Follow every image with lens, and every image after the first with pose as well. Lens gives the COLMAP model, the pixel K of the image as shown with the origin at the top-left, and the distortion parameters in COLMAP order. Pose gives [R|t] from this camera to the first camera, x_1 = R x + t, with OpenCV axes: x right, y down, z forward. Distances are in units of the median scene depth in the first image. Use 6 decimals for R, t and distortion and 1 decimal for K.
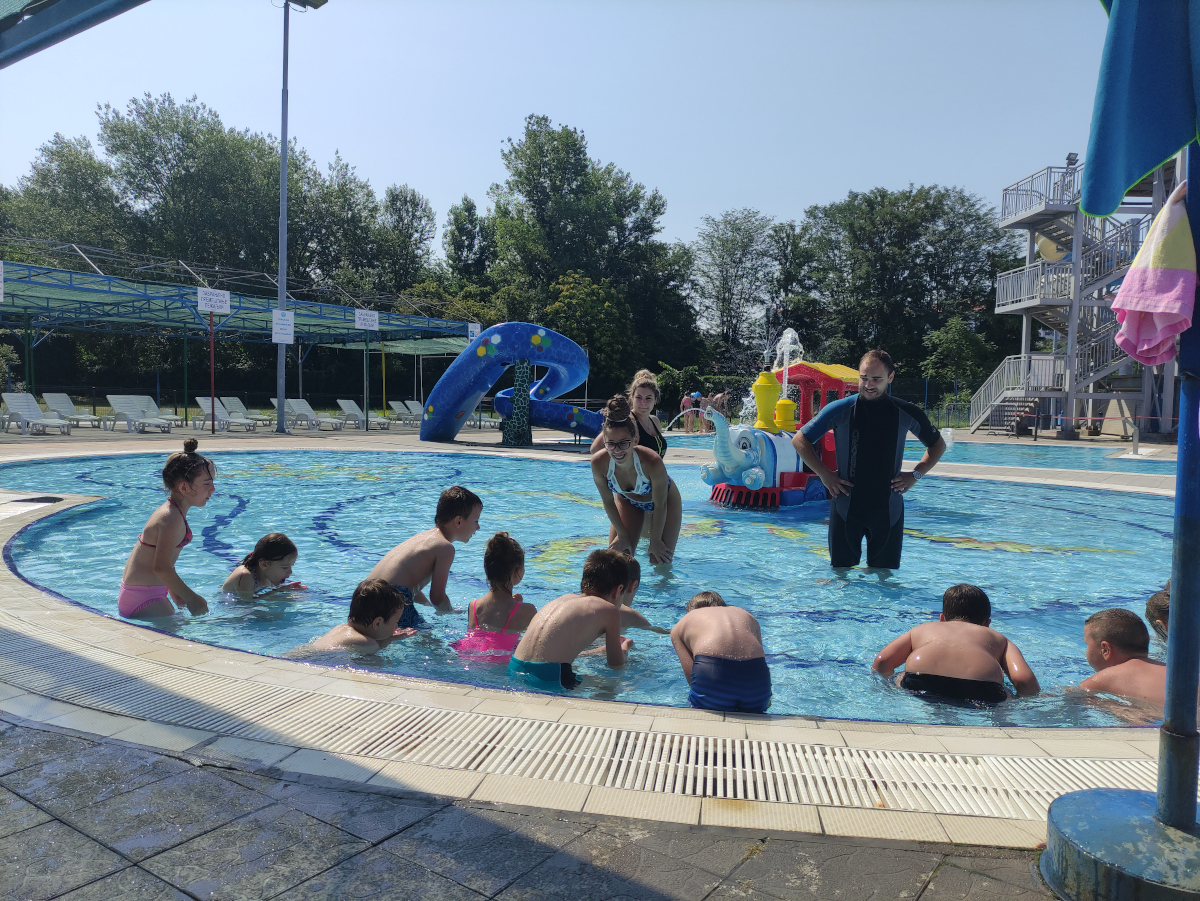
lens RADIAL K [[879.9, 0, 597.7], [0, 879.9, 455.7], [0, 0, 1]] dist [0.054435, -0.044148]
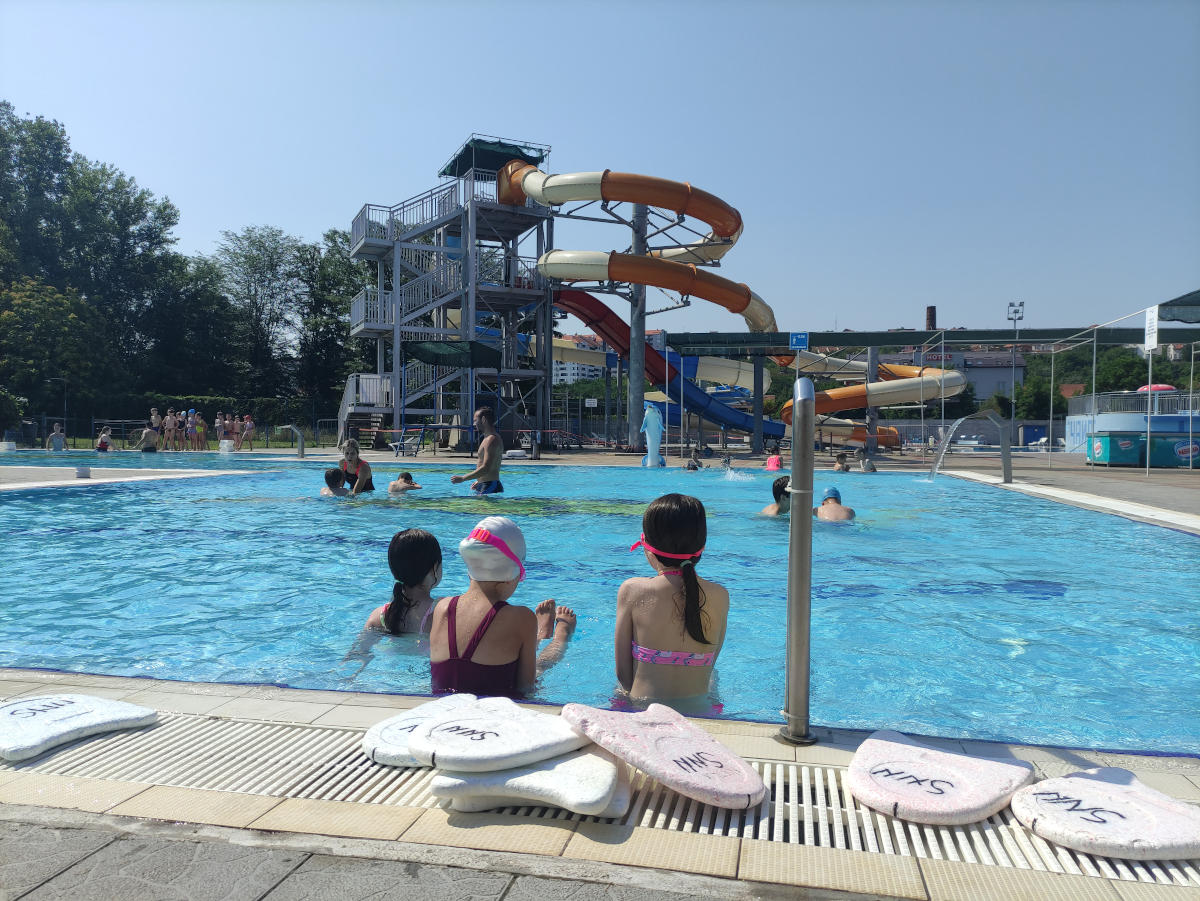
lens RADIAL K [[879.9, 0, 597.7], [0, 879.9, 455.7], [0, 0, 1]] dist [0.054435, -0.044148]
pose [[0.917738, -0.021219, 0.396618, 0.114831], [0.033218, 0.999174, -0.023408, 0.007933], [-0.395794, 0.034658, 0.917685, -0.034686]]
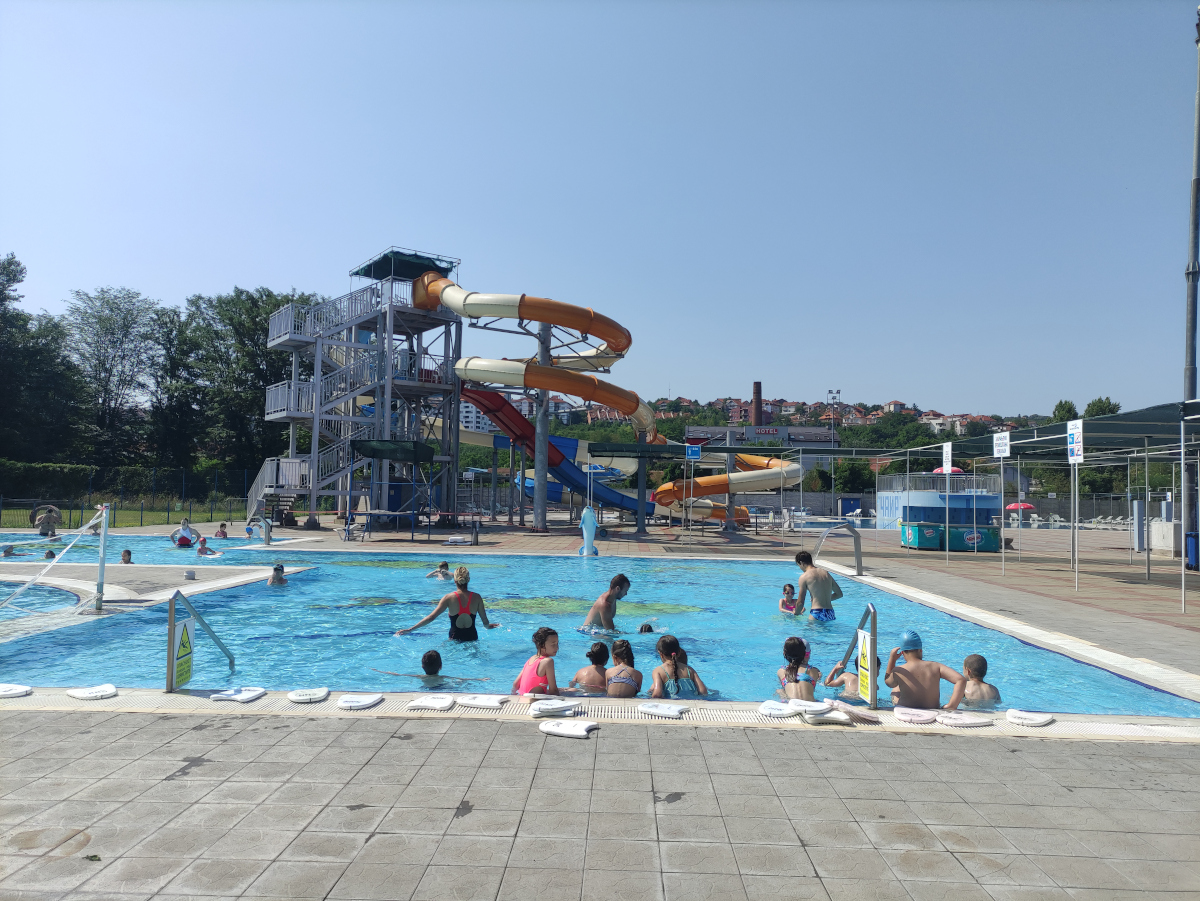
lens RADIAL K [[873.1, 0, 602.5], [0, 873.1, 452.0], [0, 0, 1]] dist [0.085977, -0.092820]
pose [[0.827884, 0.025064, 0.560340, 0.066115], [0.030794, 0.995463, -0.090023, -0.001152], [-0.560054, 0.091784, 0.823356, -0.067393]]
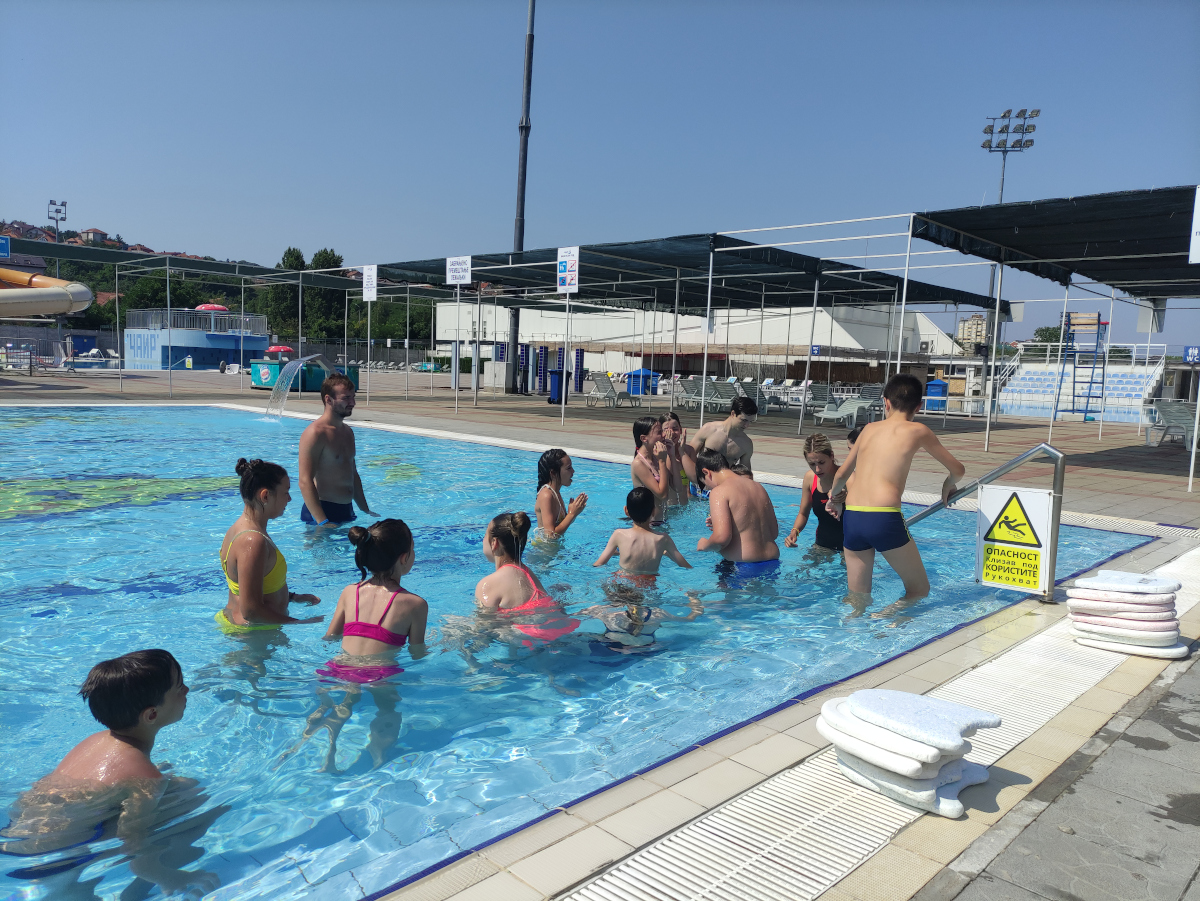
lens RADIAL K [[873.1, 0, 602.5], [0, 873.1, 452.0], [0, 0, 1]] dist [0.085977, -0.092820]
pose [[0.139542, -0.111336, 0.983937, 0.076996], [0.024232, 0.993745, 0.109009, 0.000263], [-0.989920, 0.008631, 0.141367, 0.000285]]
